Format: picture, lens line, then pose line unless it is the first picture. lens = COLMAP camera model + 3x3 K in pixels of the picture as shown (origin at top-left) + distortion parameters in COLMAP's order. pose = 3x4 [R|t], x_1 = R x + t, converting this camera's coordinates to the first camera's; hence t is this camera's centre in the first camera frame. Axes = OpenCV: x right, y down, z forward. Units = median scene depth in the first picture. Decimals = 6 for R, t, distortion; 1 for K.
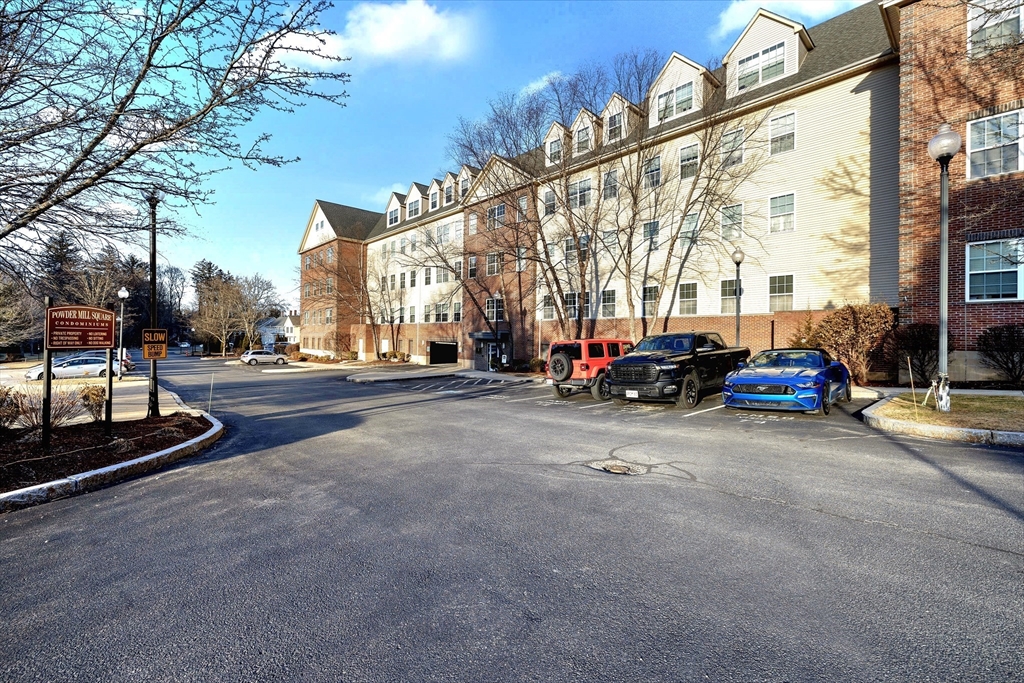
lens RADIAL K [[443.9, 0, 512.0], [0, 443.9, 341.5], [0, 0, 1]] dist [-0.002418, -0.000250]
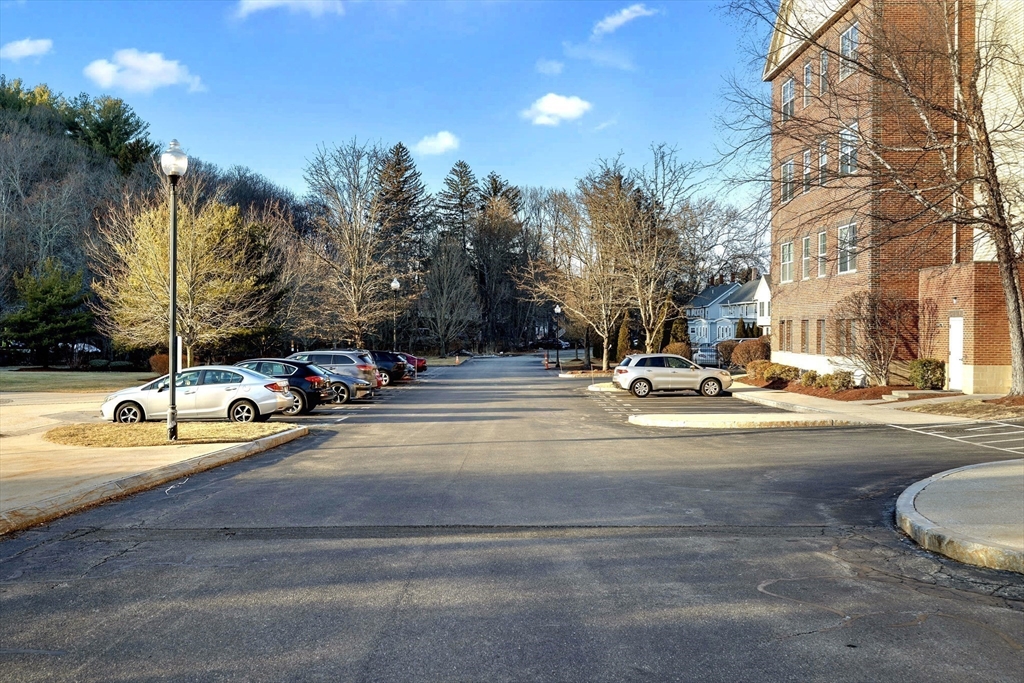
lens RADIAL K [[1001.4, 0, 512.0], [0, 1001.4, 341.5], [0, 0, 1]] dist [0.000420, -0.004599]
pose [[0.743370, -0.003766, -0.668870, -0.132100], [0.002689, 0.999993, -0.002642, 0.012051], [0.668875, 0.000165, 0.743375, 0.357391]]
